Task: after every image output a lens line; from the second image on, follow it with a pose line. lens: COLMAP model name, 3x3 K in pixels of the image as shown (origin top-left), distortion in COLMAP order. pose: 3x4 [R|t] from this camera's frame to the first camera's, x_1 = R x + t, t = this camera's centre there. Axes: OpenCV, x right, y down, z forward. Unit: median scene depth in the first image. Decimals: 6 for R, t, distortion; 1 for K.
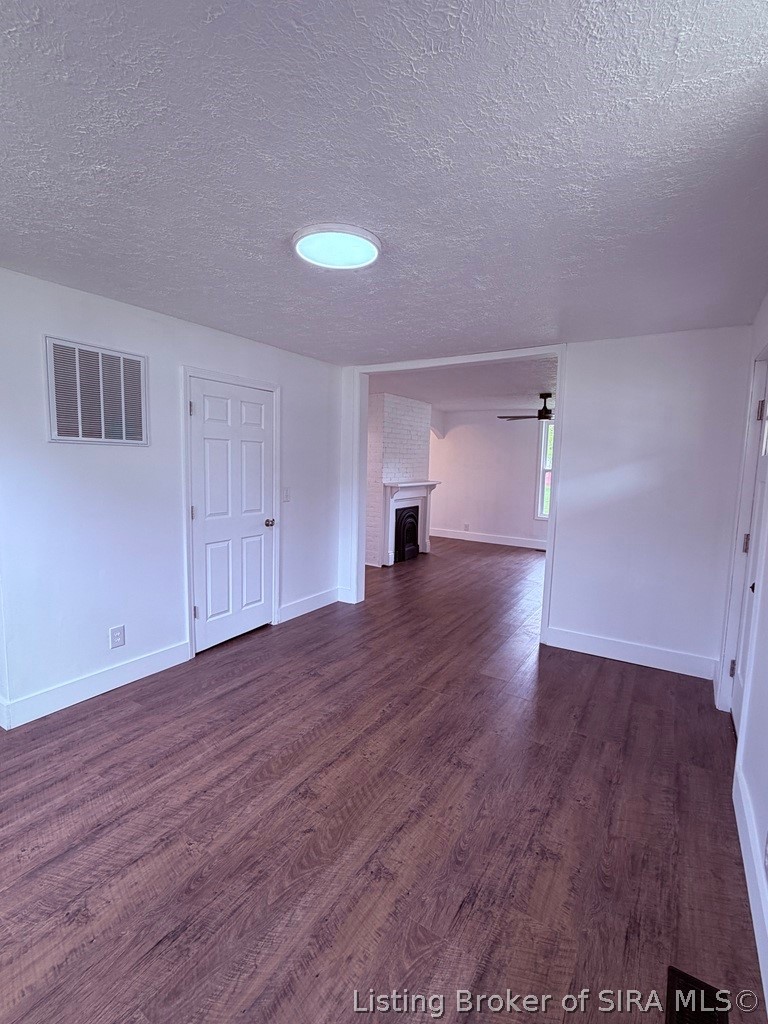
lens RADIAL K [[464.6, 0, 385.6], [0, 464.6, 511.8], [0, 0, 1]] dist [-0.000993, -0.000055]
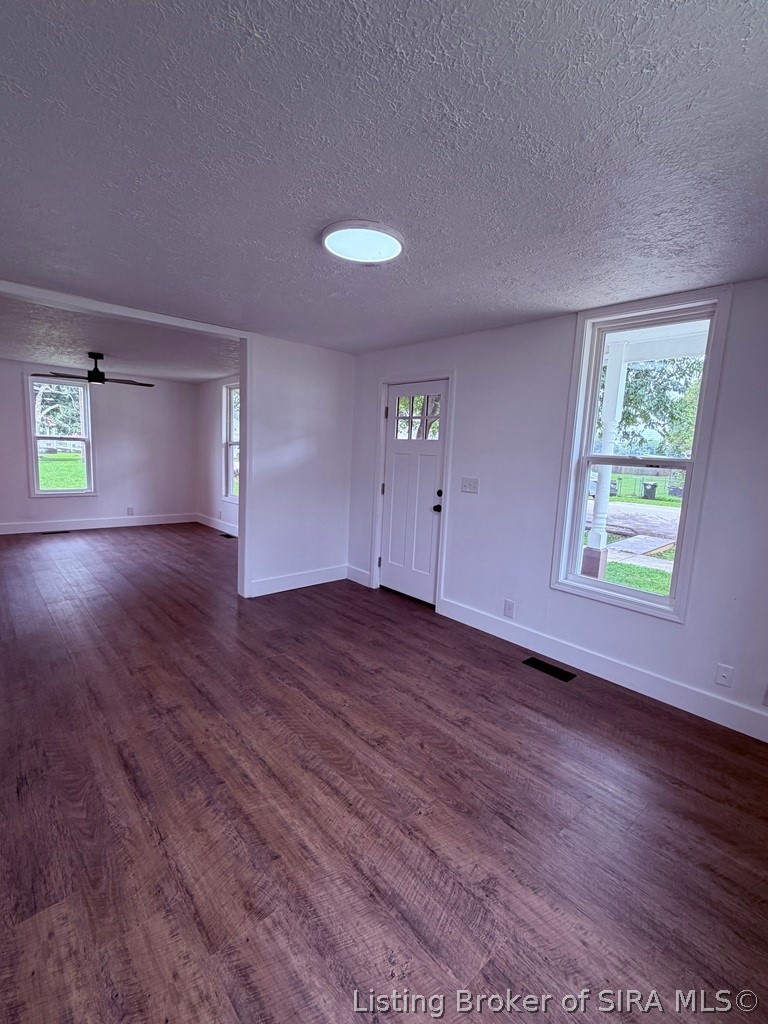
lens RADIAL K [[464.6, 0, 385.6], [0, 464.6, 511.8], [0, 0, 1]] dist [-0.000993, -0.000055]
pose [[0.278444, -0.140603, 0.950105, -0.946394], [0.065787, 0.989695, 0.127181, -0.072233], [-0.958197, 0.027091, 0.284824, 0.529111]]
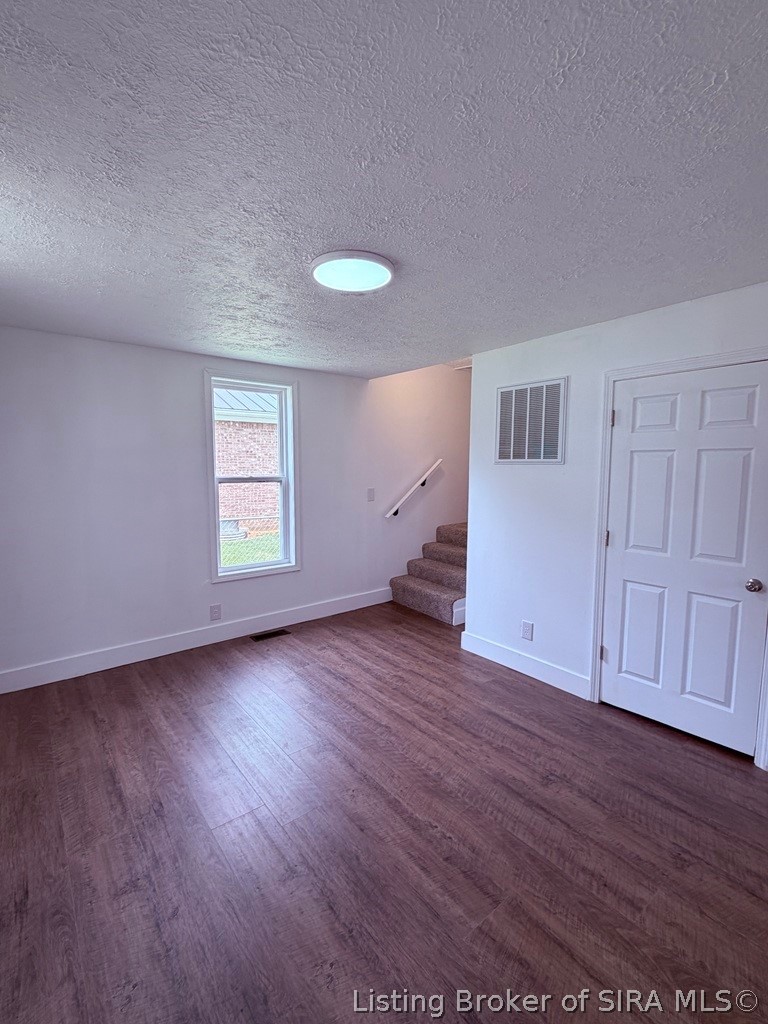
lens RADIAL K [[464.6, 0, 385.6], [0, 464.6, 511.8], [0, 0, 1]] dist [-0.000993, -0.000055]
pose [[-0.328867, 0.064572, -0.942166, 0.714059], [-0.115402, 0.987435, 0.107956, -0.123913], [0.937299, 0.144231, -0.317284, 1.180083]]
